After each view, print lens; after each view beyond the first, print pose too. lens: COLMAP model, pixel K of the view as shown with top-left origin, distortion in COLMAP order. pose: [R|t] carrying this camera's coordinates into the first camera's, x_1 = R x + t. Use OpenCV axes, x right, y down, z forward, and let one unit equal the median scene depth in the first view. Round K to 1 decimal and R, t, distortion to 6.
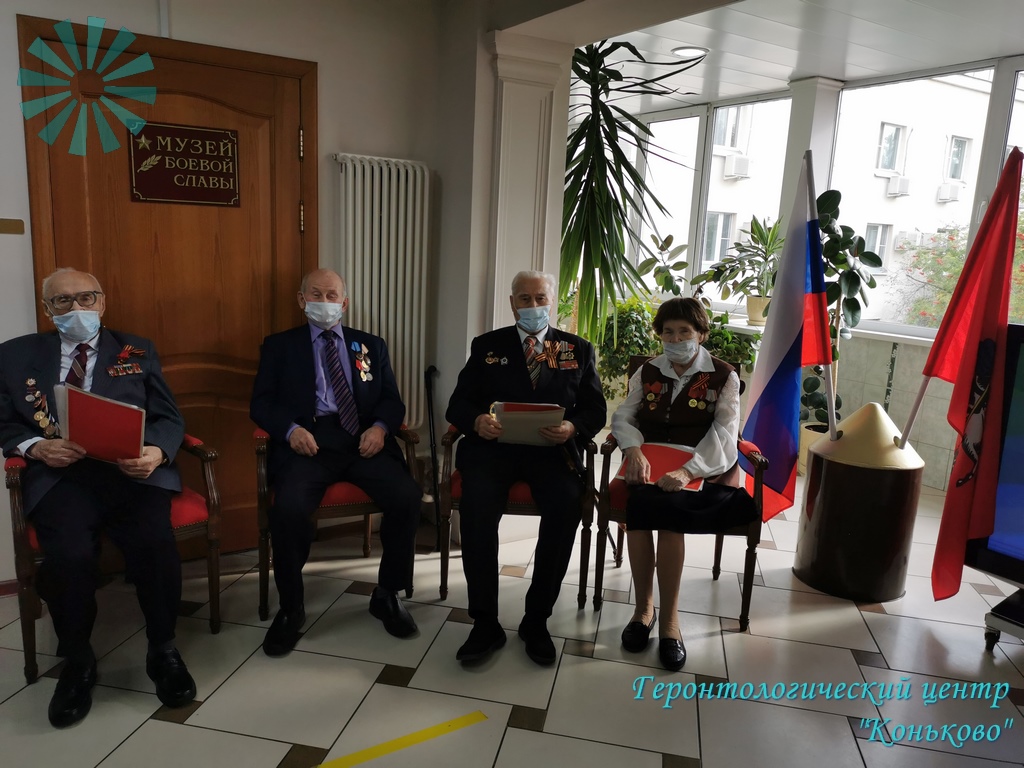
lens RADIAL K [[794.0, 0, 486.5], [0, 794.0, 389.1], [0, 0, 1]] dist [0.045024, -0.005186]
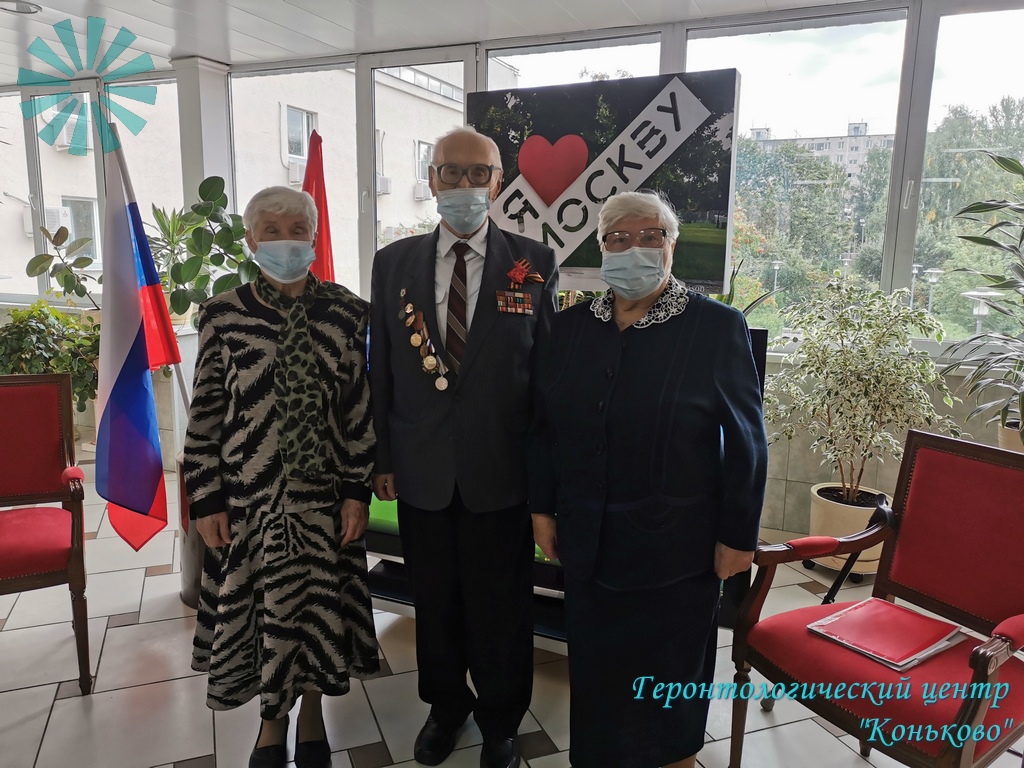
lens RADIAL K [[794.0, 0, 528.7], [0, 794.0, 385.9], [0, 0, 1]] dist [0.045024, -0.005186]
pose [[0.832612, -0.123748, 0.539855, 0.173526], [0.125373, 0.991530, 0.033922, 0.008995], [-0.539480, 0.039439, 0.841075, 0.015885]]
